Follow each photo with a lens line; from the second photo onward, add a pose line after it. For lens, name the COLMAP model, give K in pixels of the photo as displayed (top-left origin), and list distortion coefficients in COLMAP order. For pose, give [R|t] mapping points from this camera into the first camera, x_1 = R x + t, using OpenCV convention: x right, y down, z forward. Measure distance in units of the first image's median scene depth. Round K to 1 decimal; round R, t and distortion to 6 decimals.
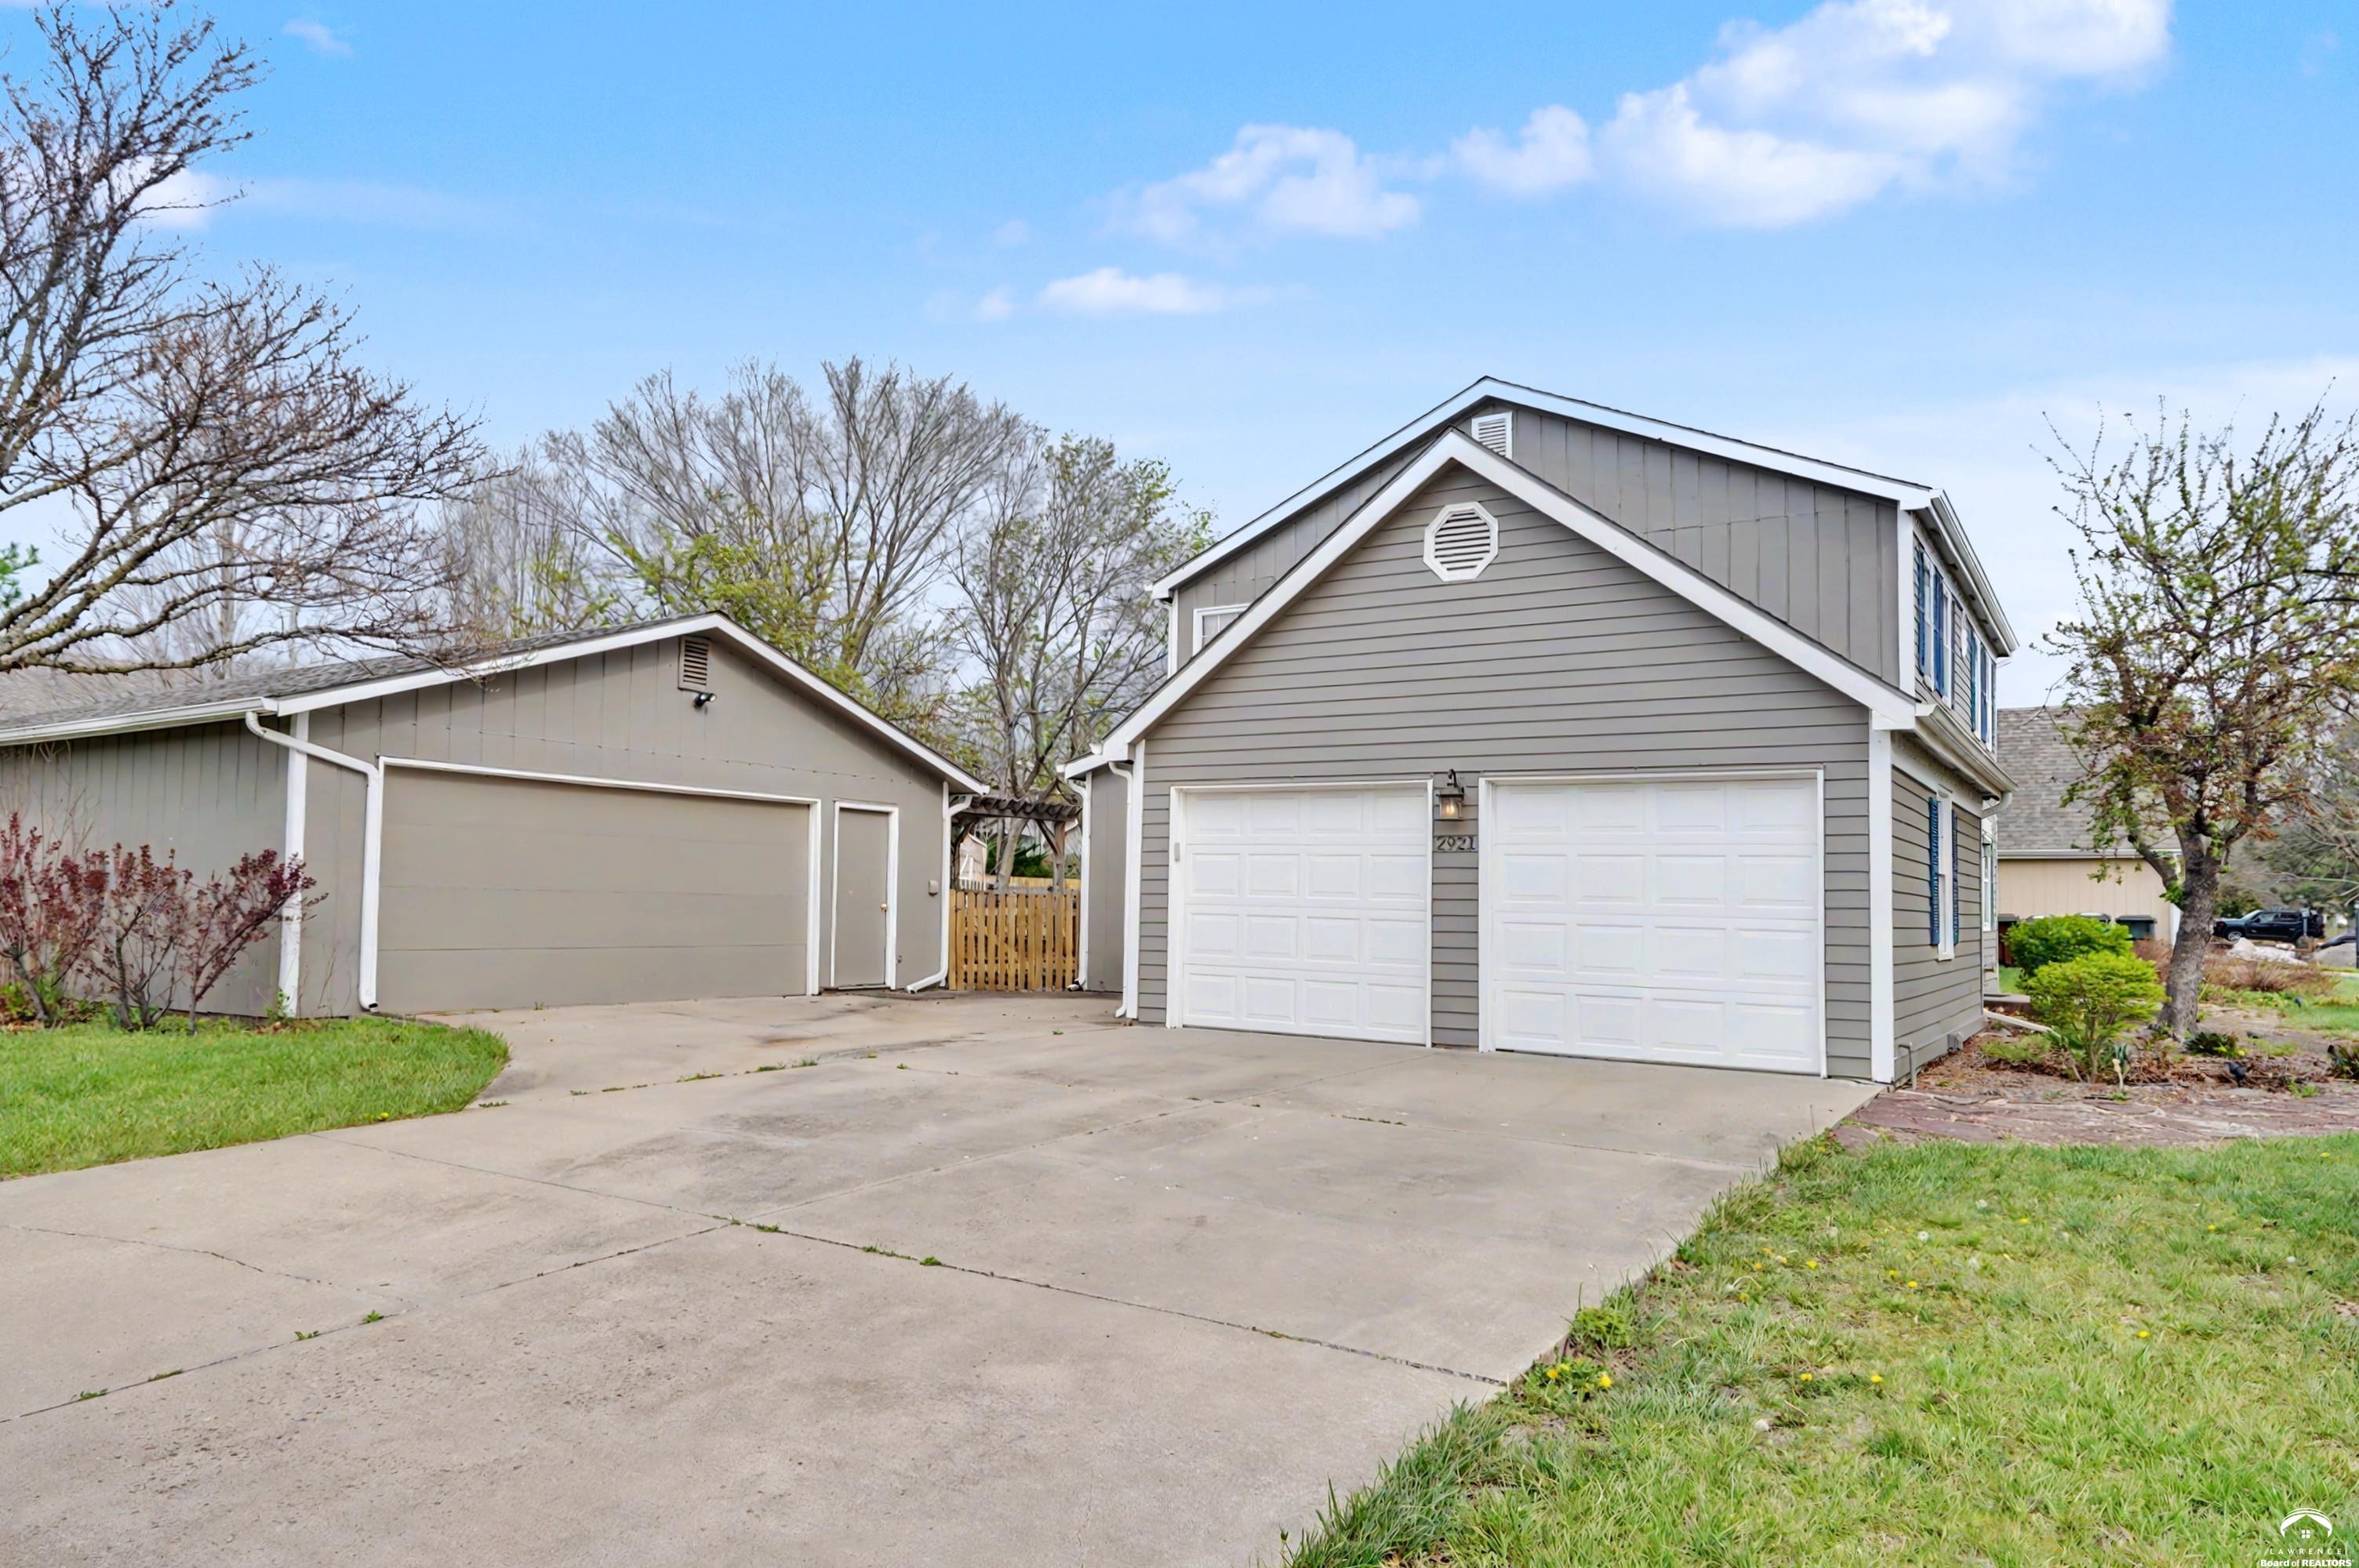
lens RADIAL K [[1510.5, 0, 1168.1], [0, 1510.5, 802.4], [0, 0, 1]] dist [0.005167, -0.001592]
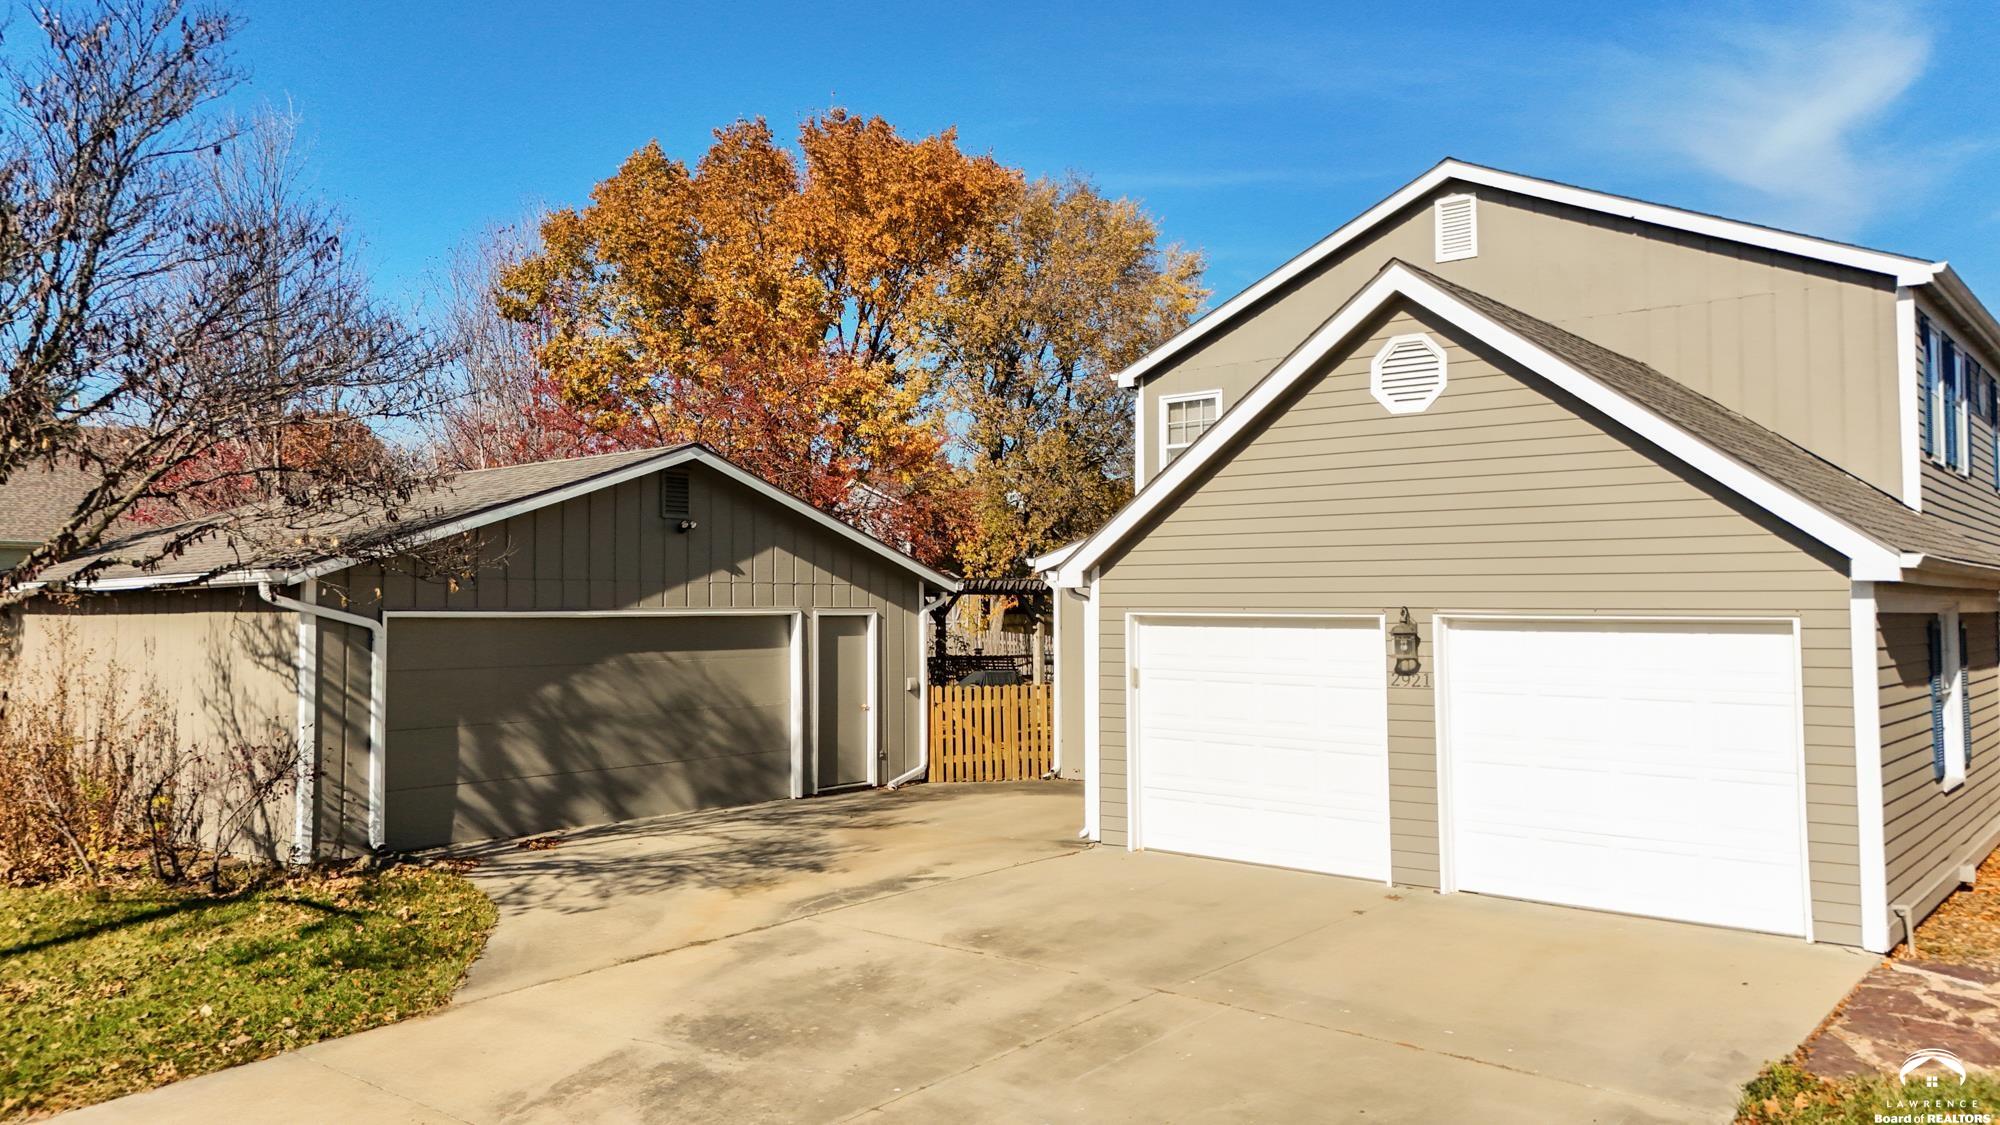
lens RADIAL K [[1450.5, 0, 999.9], [0, 1450.5, 543.0], [0, 0, 1]] dist [0.070585, -0.064690]
pose [[0.992941, -0.028475, -0.115137, 0.035093], [0.030955, 0.999324, 0.019810, -0.088436], [0.114495, -0.023235, 0.993152, 0.019158]]
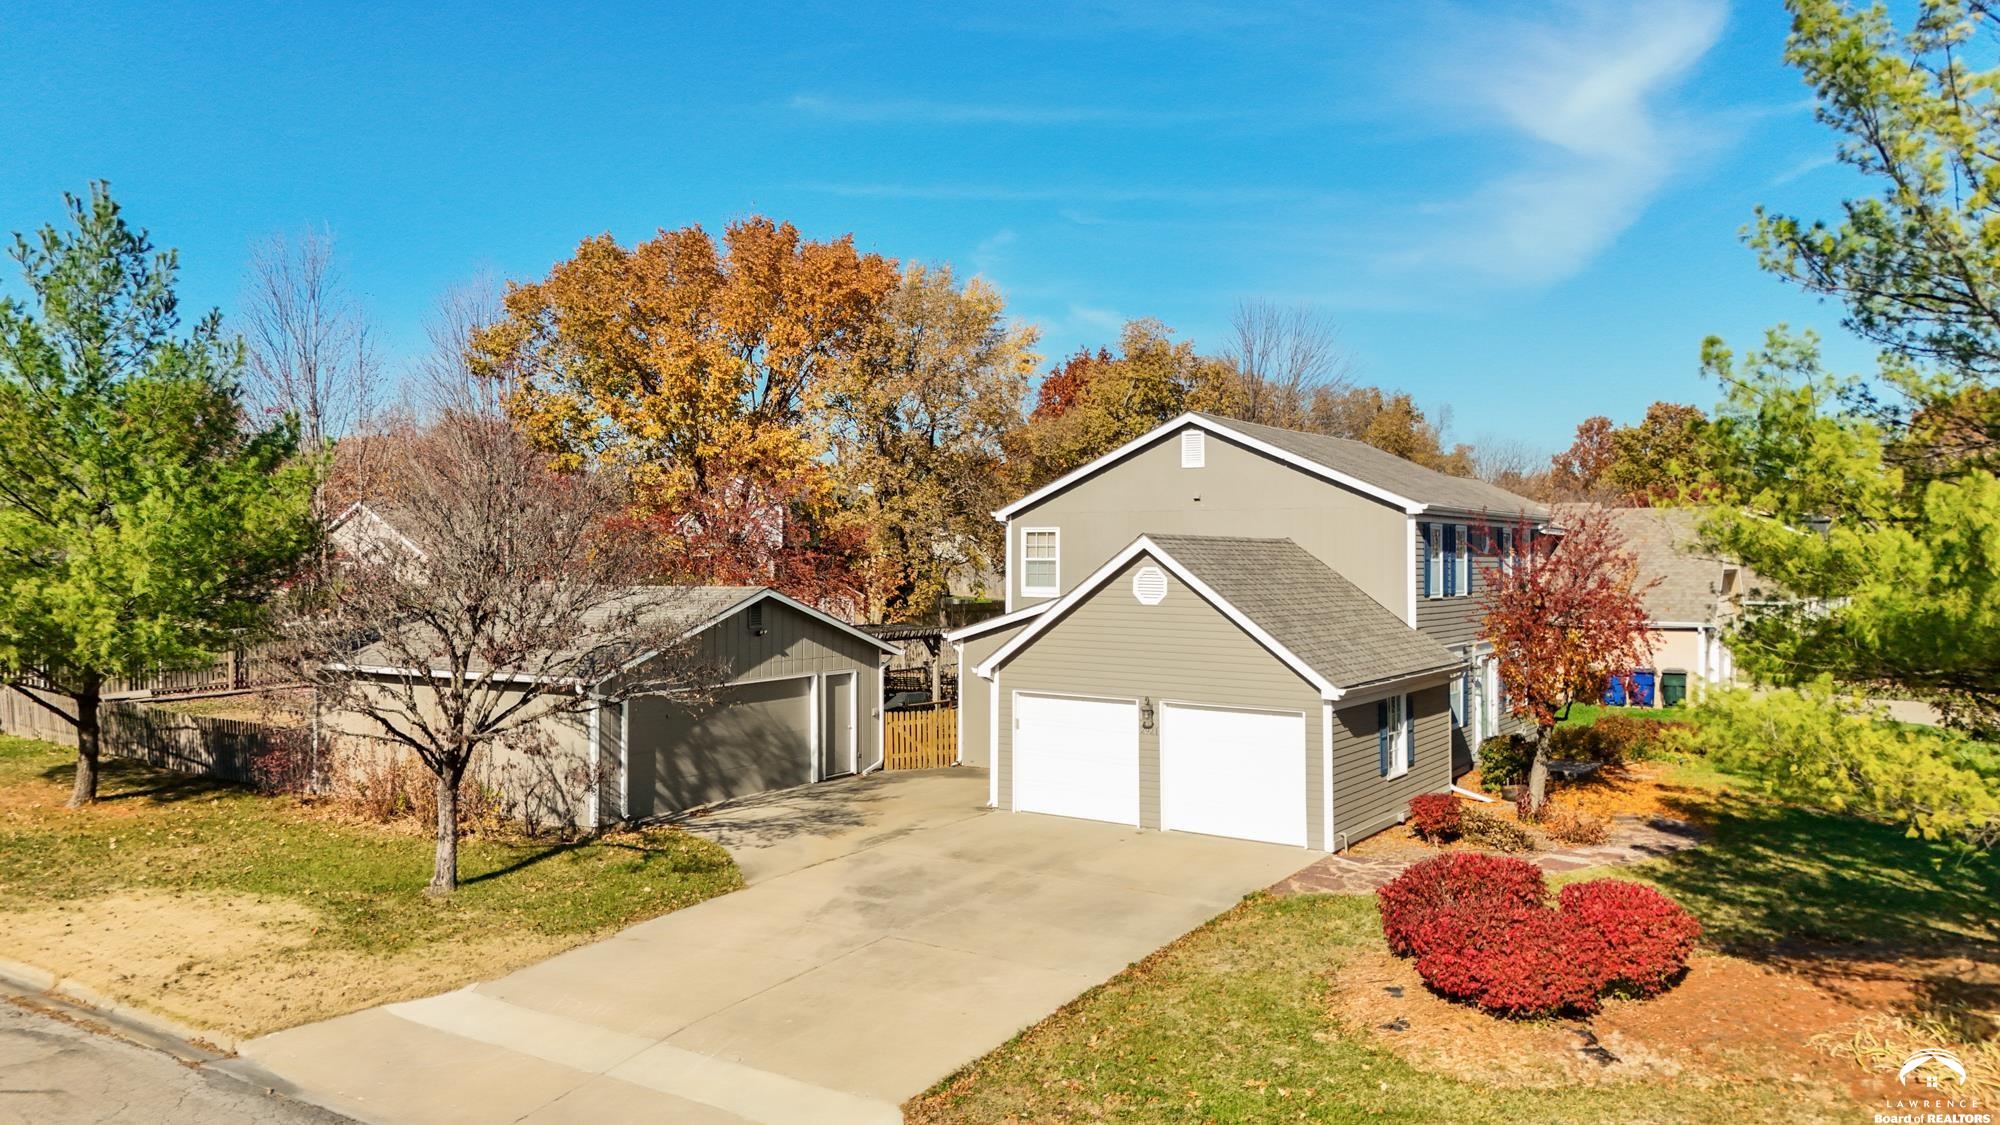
lens RADIAL K [[1450.5, 0, 1001.0], [0, 1450.5, 539.6], [0, 0, 1]] dist [0.070585, -0.064690]
pose [[0.999816, -0.019010, 0.002504, -0.015849], [0.018824, 0.997986, 0.060574, -0.359563], [-0.003650, -0.060516, 0.998161, -0.986543]]
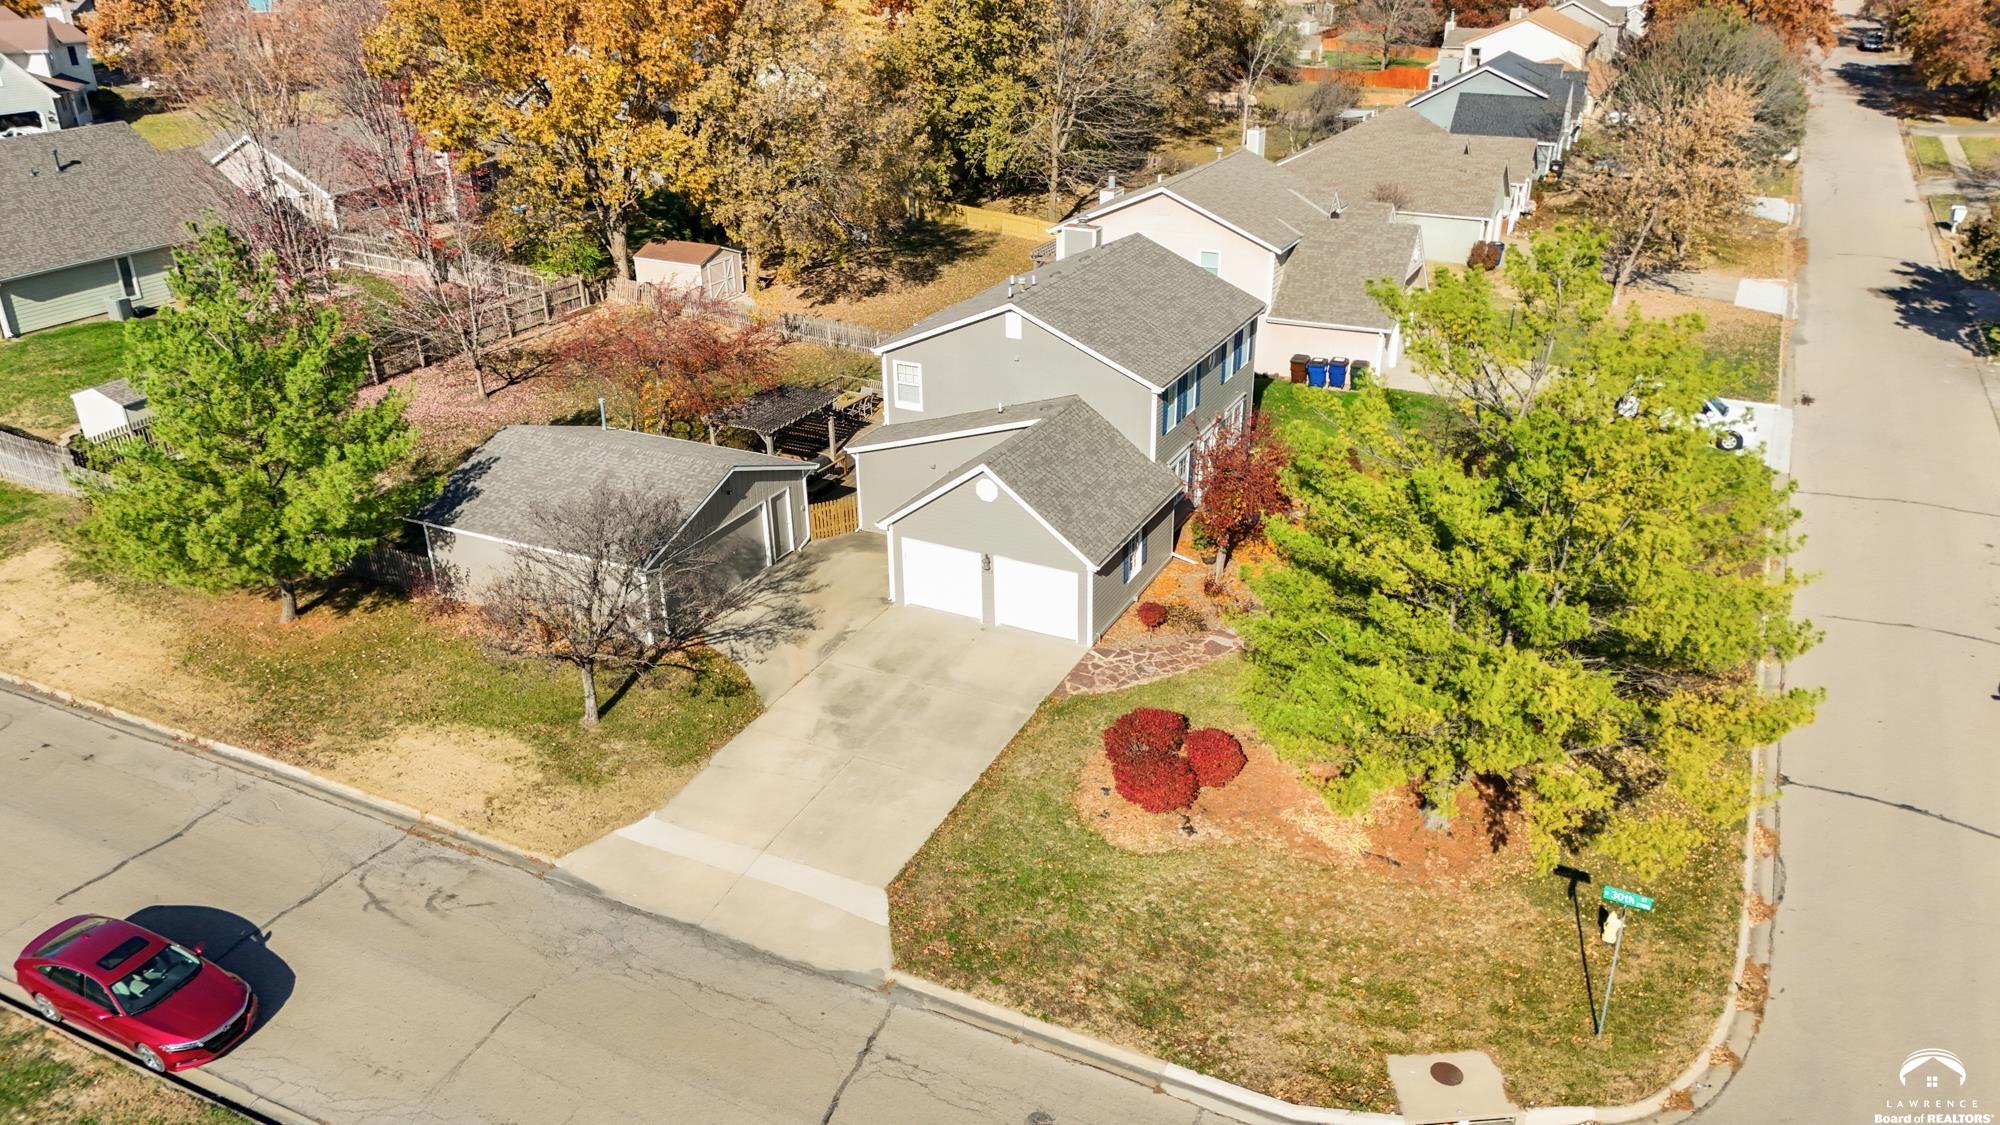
lens RADIAL K [[1450.5, 0, 992.7], [0, 1450.5, 534.4], [0, 0, 1]] dist [0.070585, -0.064690]
pose [[0.992792, -0.078248, 0.090783, -0.091904], [0.026702, 0.882834, 0.468926, -1.584967], [-0.116839, -0.463121, 0.878560, -1.863273]]
